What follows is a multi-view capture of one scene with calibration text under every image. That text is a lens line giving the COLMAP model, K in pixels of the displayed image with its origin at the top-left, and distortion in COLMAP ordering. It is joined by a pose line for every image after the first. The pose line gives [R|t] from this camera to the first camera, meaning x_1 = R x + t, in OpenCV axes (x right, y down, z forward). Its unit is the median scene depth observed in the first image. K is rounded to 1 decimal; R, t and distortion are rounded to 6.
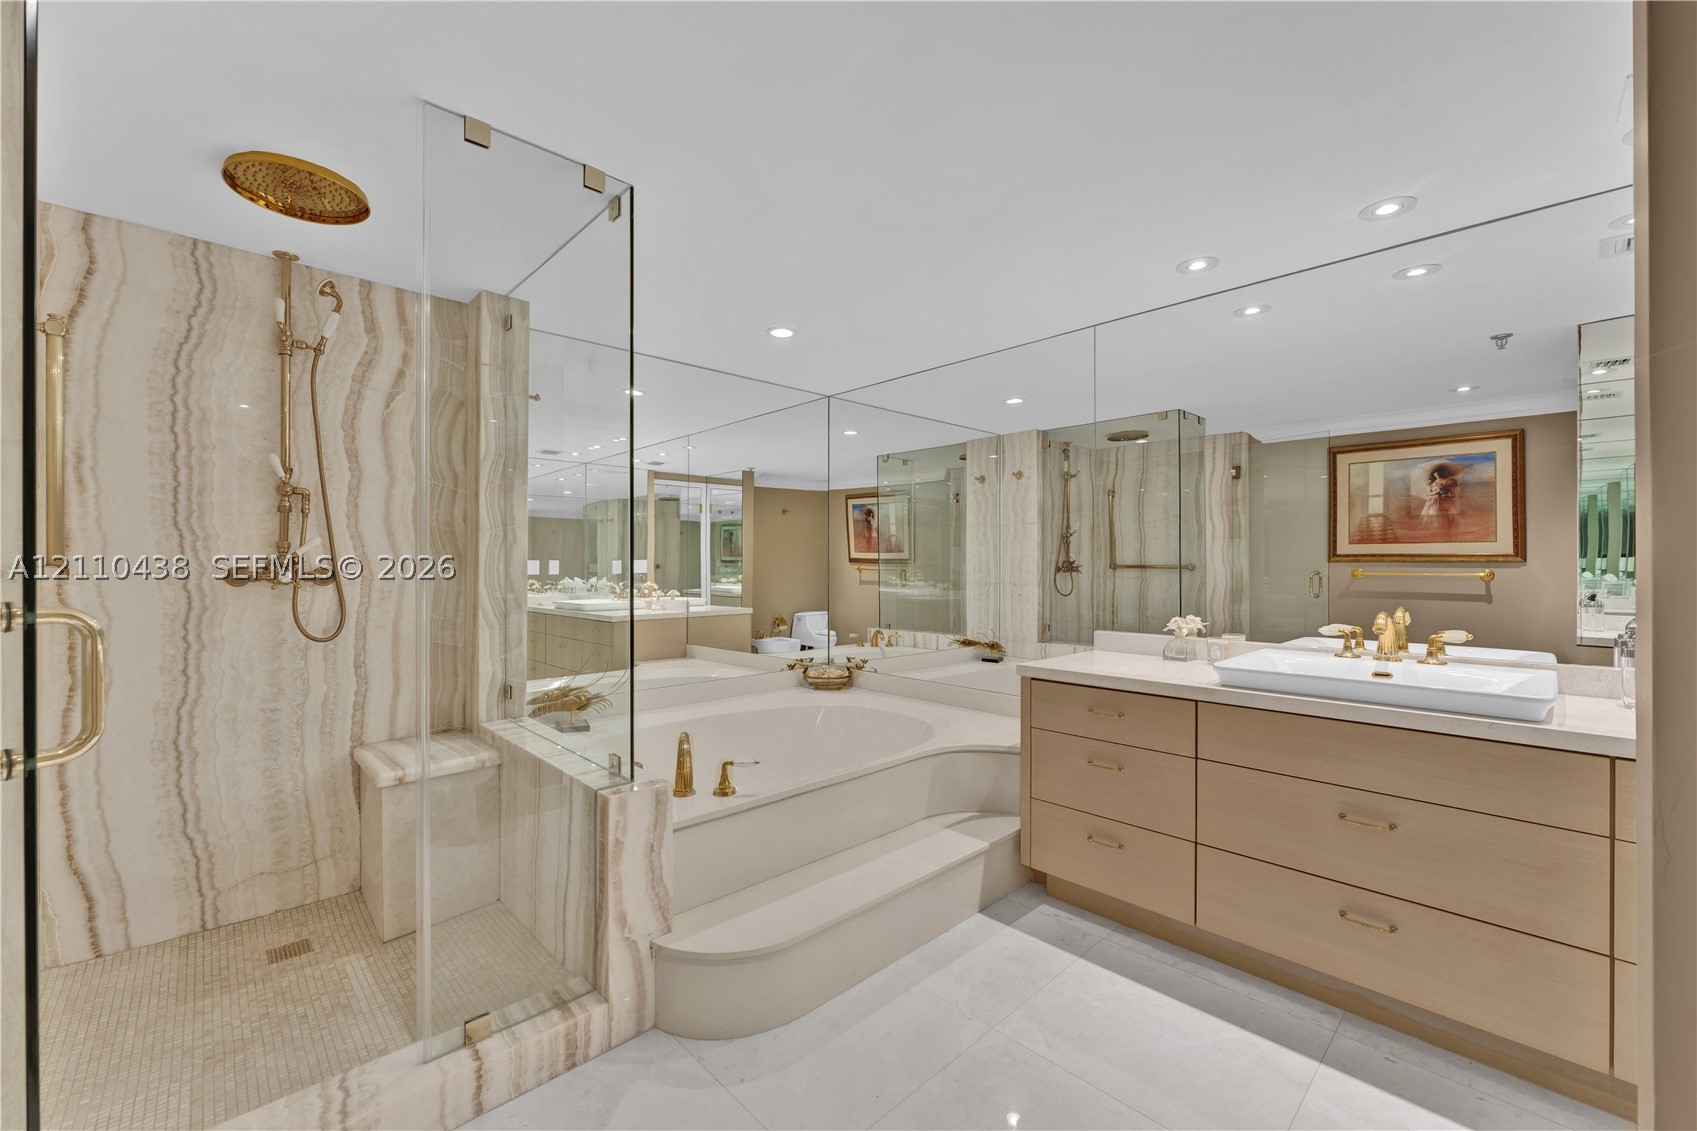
lens RADIAL K [[685.9, 0, 843.9], [0, 685.9, 565.0], [0, 0, 1]] dist [-0.006370, 0.000172]
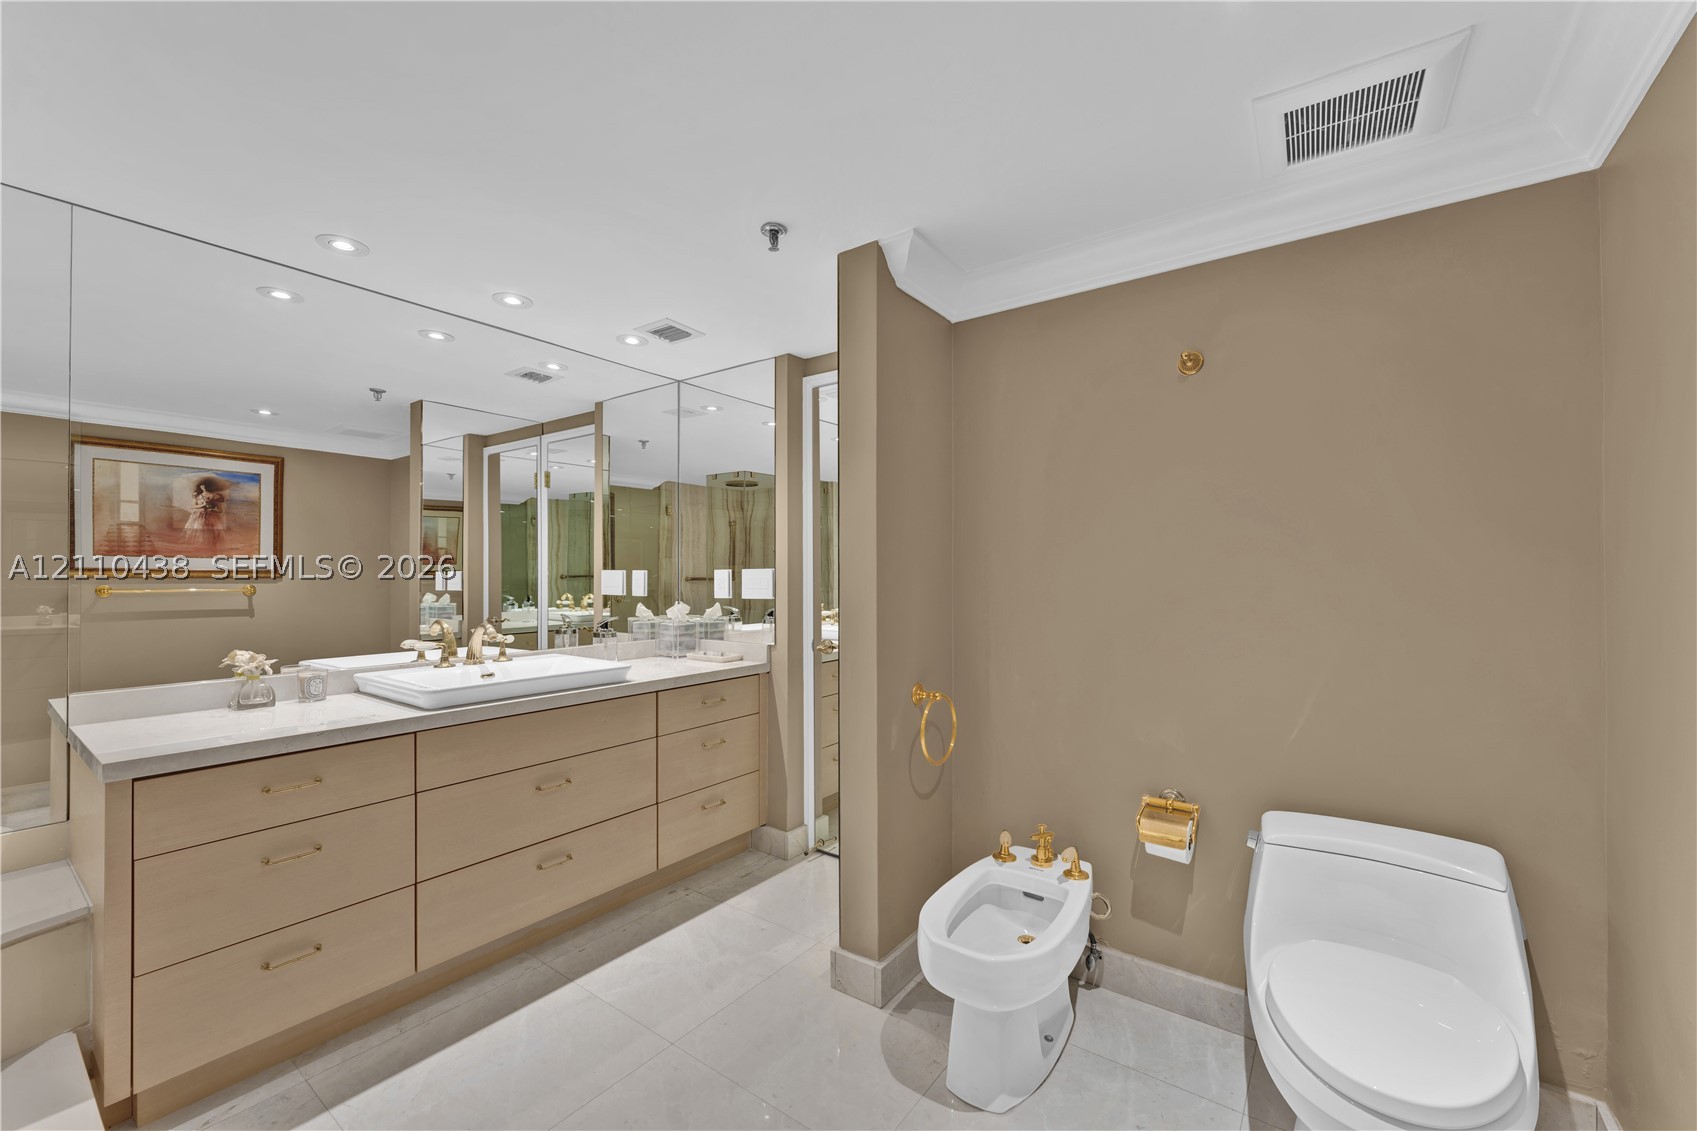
lens RADIAL K [[685.9, 0, 842.9], [0, 685.9, 566.2], [0, 0, 1]] dist [-0.006370, 0.000172]
pose [[-0.175071, 0.012105, 0.984481, -0.245488], [0.002072, 0.999927, -0.011926, -0.007516], [-0.984554, -0.000048, -0.175084, 0.280632]]
